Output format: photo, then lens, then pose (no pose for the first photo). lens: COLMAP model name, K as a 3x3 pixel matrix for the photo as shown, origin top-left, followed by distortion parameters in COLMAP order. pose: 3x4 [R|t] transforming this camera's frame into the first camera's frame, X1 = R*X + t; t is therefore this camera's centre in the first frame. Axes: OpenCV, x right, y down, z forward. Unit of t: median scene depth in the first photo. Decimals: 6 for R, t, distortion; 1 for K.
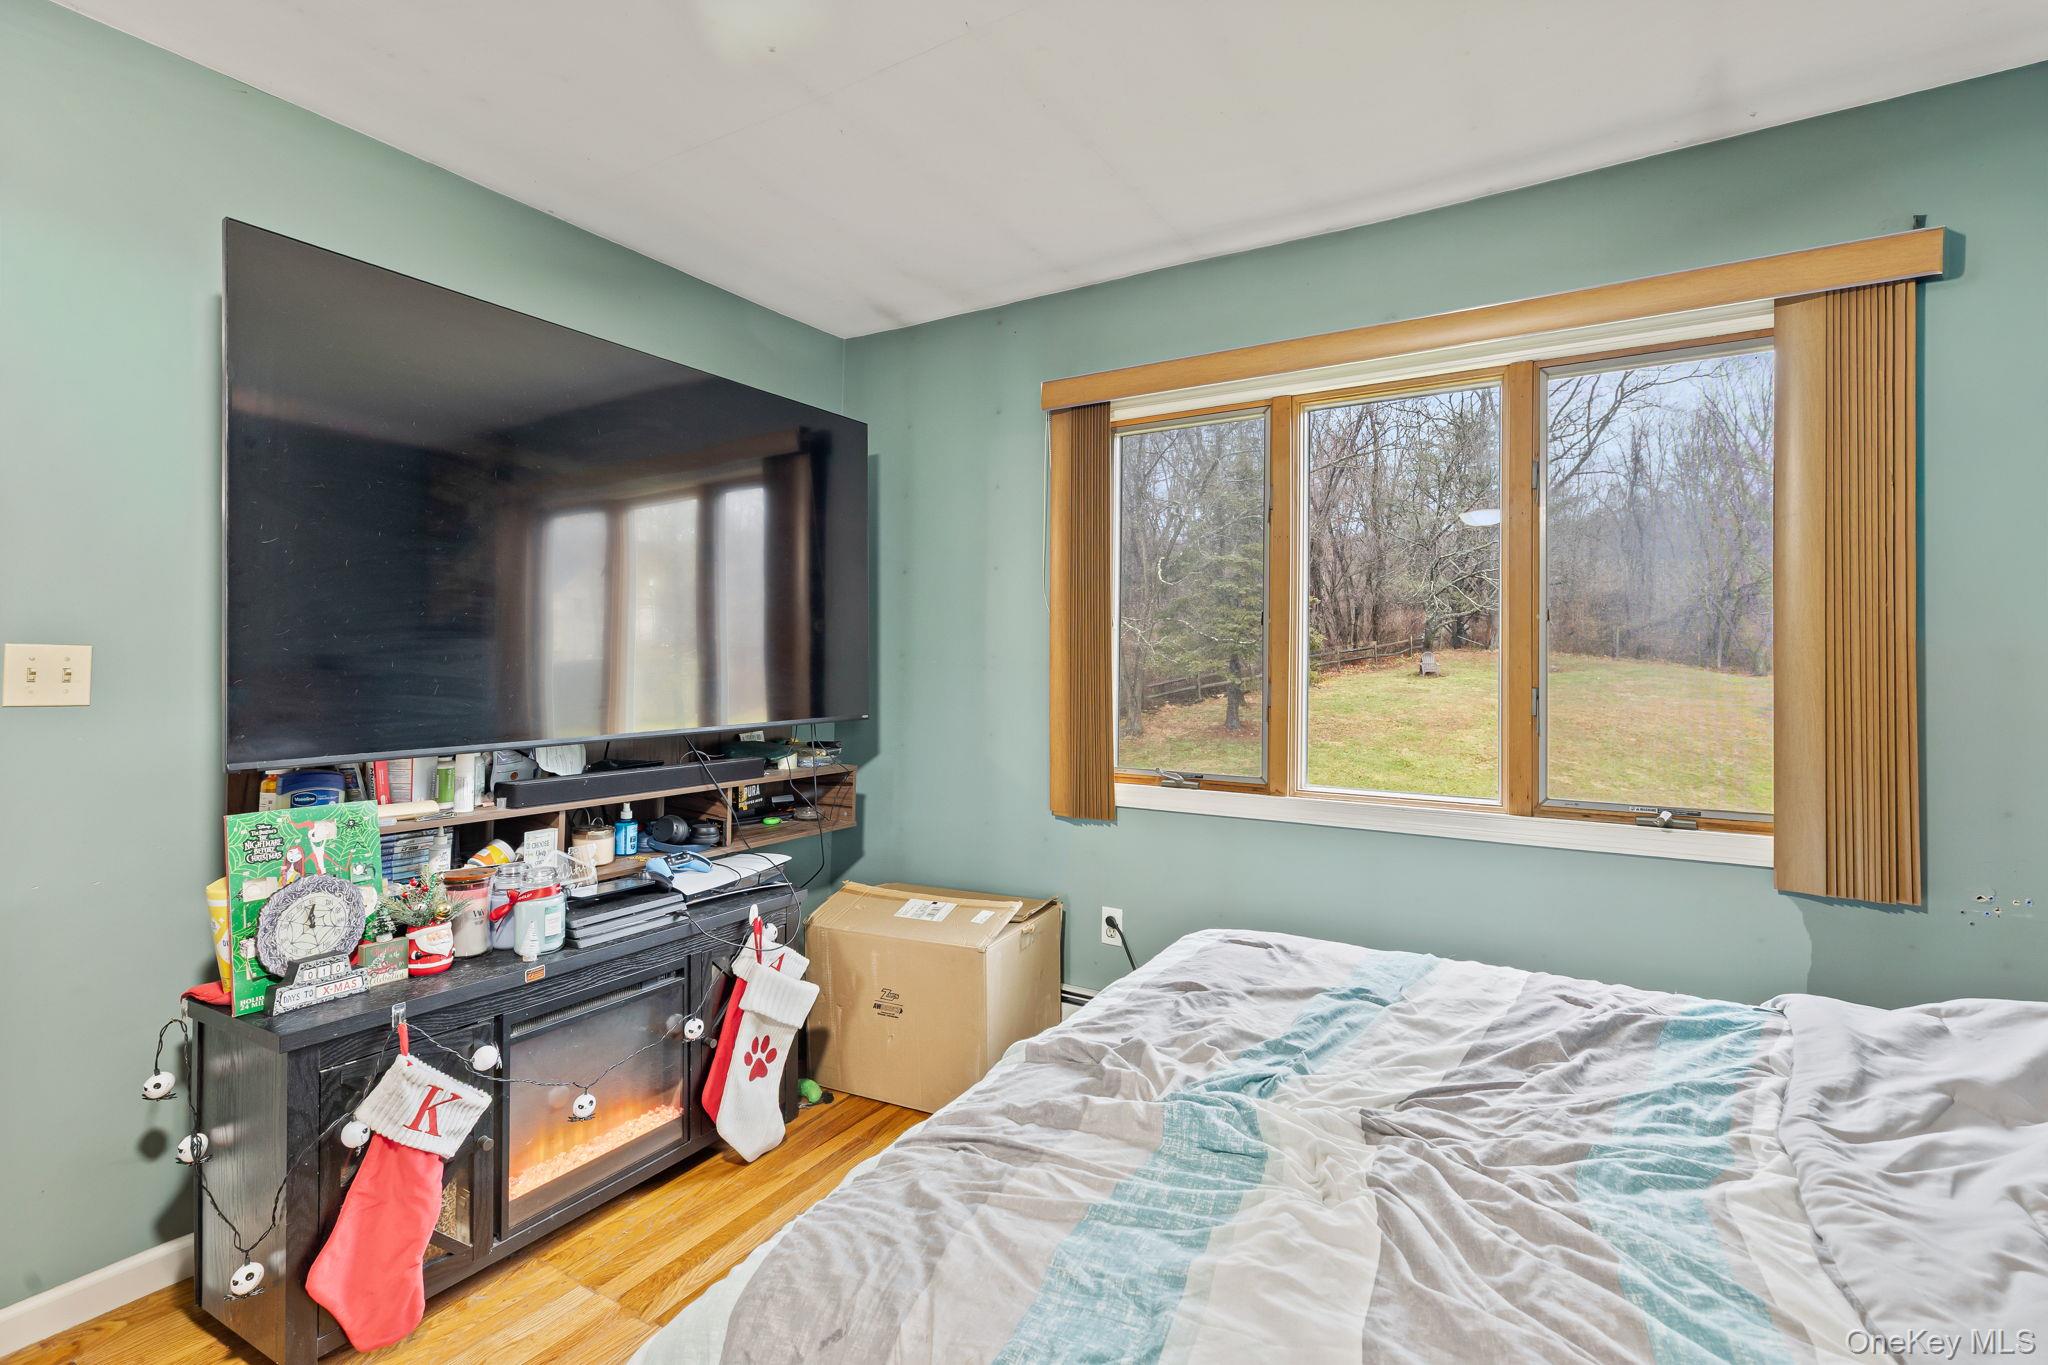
lens RADIAL K [[925.7, 0, 1012.5], [0, 925.7, 663.1], [0, 0, 1]] dist [0.000896, 0.000658]
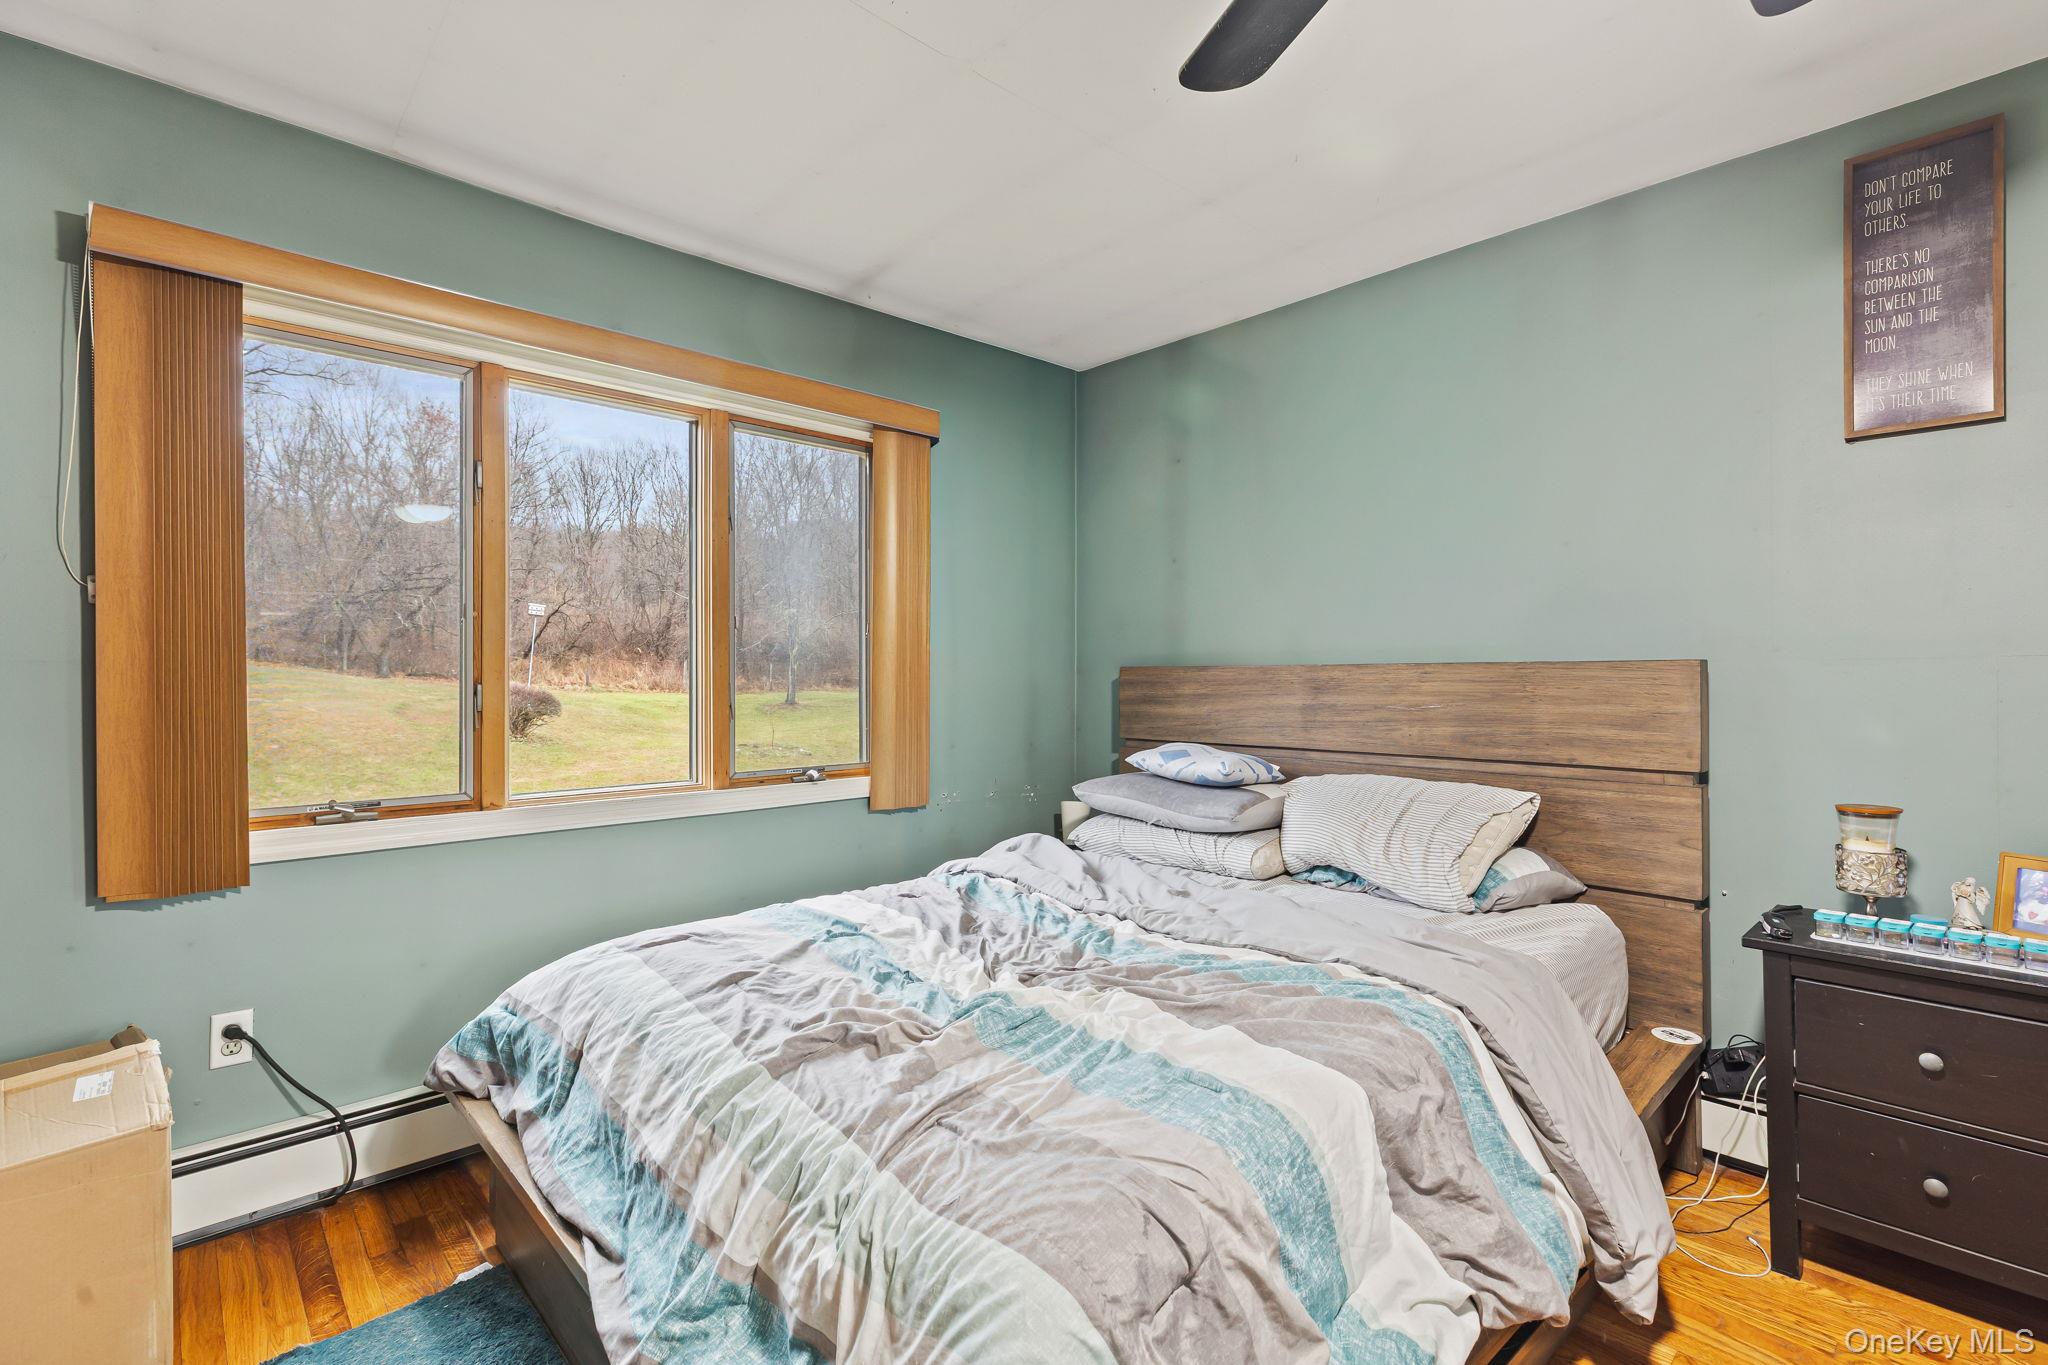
lens RADIAL K [[925.7, 0, 1013.1], [0, 925.7, 680.5], [0, 0, 1]] dist [0.000896, 0.000658]
pose [[0.276059, -0.015370, 0.961018, -0.545506], [-0.000017, 0.999872, 0.015996, 0.004719], [-0.961141, -0.004432, 0.276023, 0.333156]]
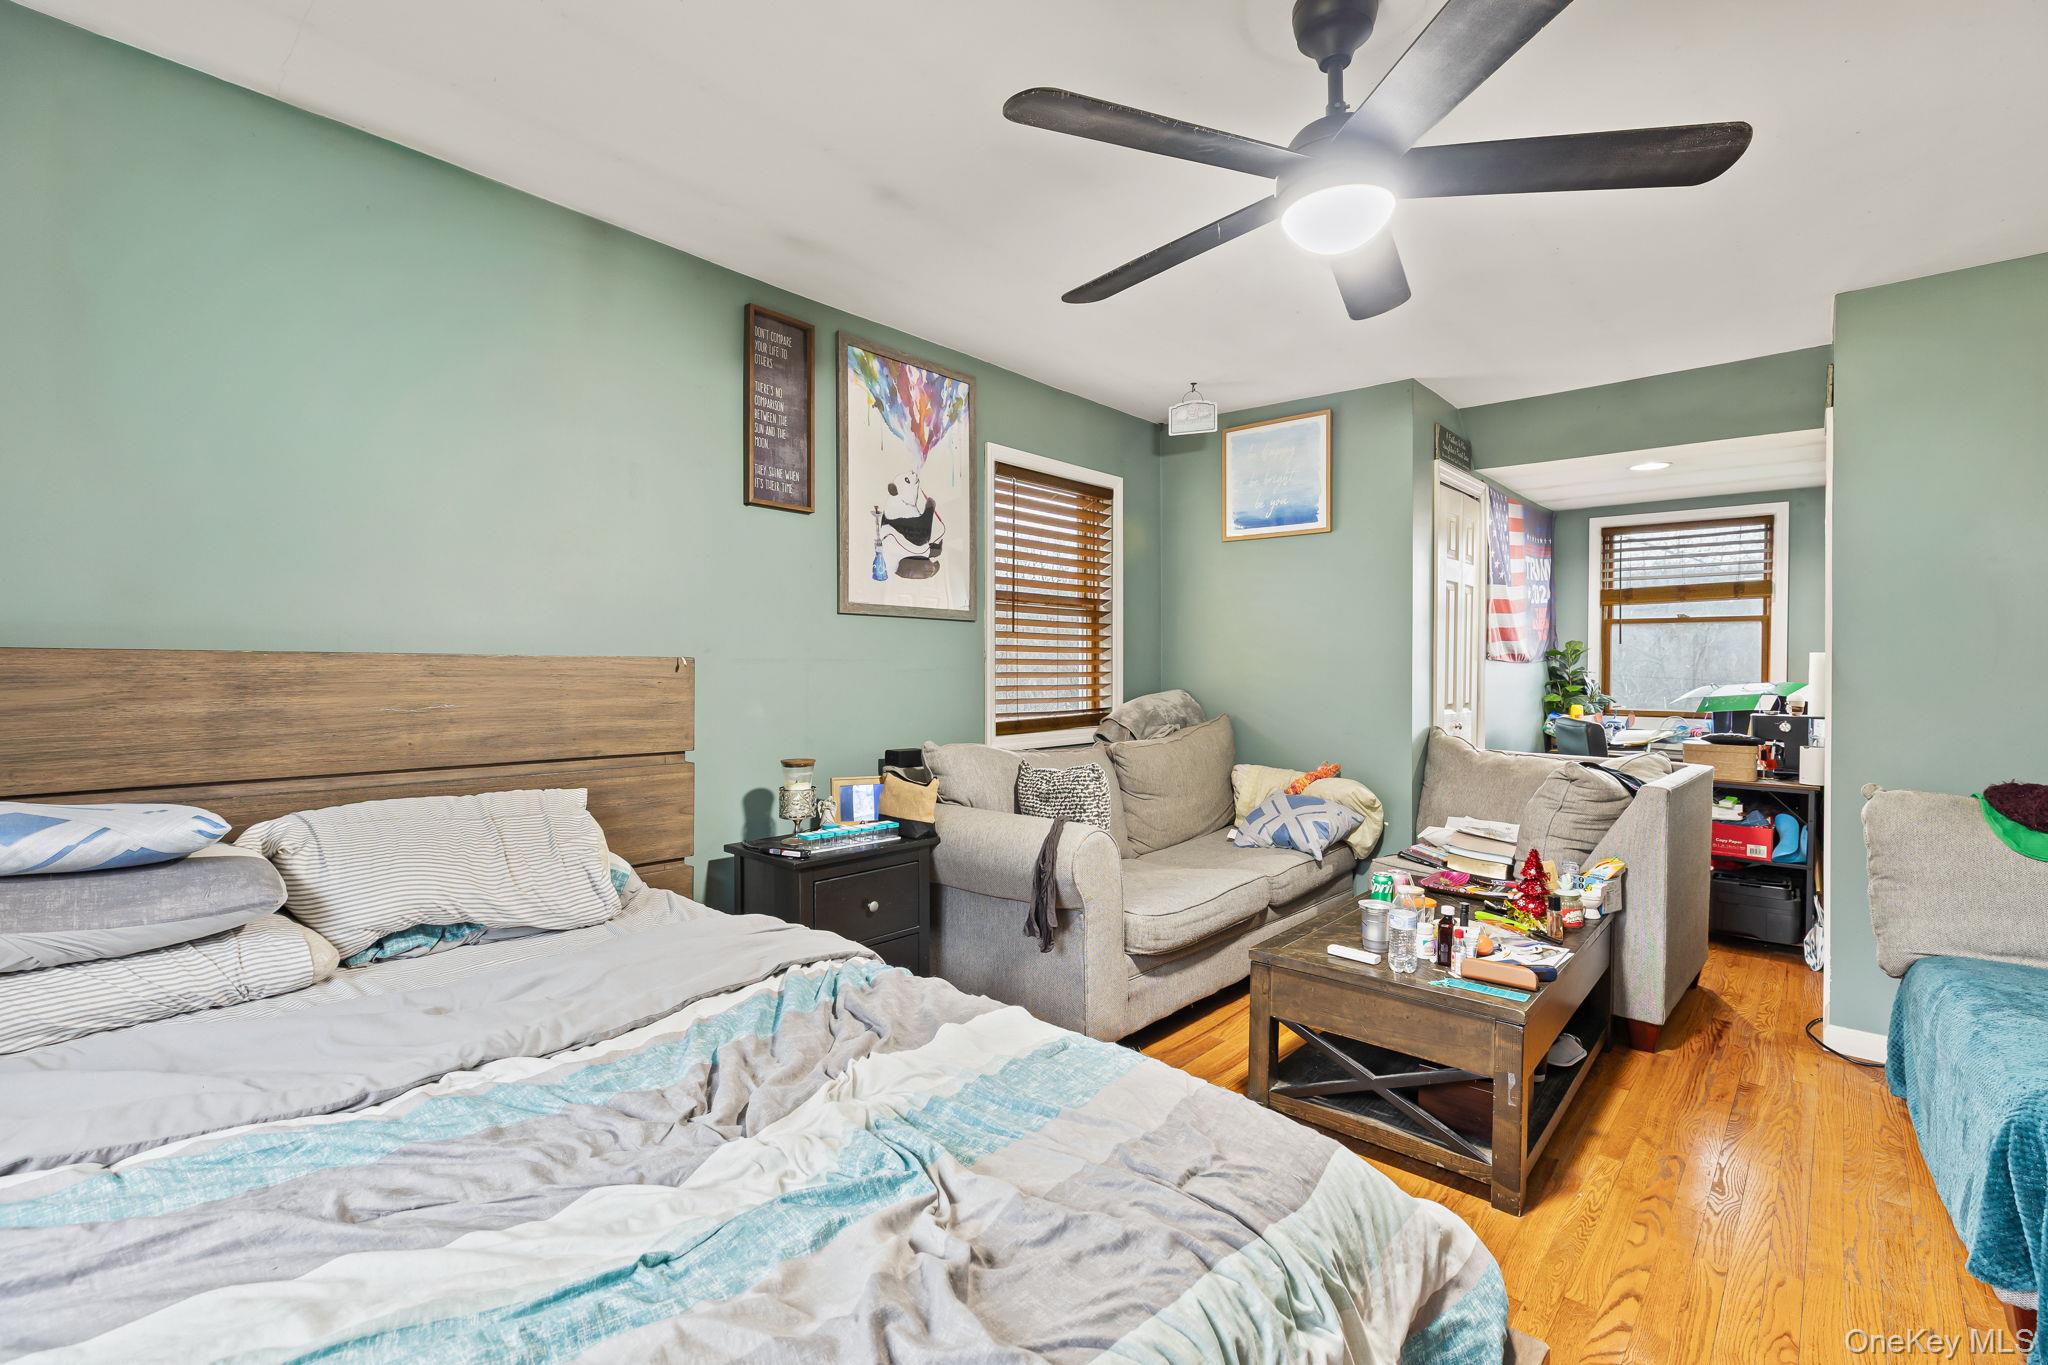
lens RADIAL K [[925.7, 0, 1026.4], [0, 925.7, 685.7], [0, 0, 1]] dist [0.000896, 0.000658]
pose [[-0.984136, -0.017887, 0.176511, -0.035300], [-0.016047, 0.999801, 0.011846, 0.013523], [-0.176688, 0.008826, -0.984227, 1.000527]]
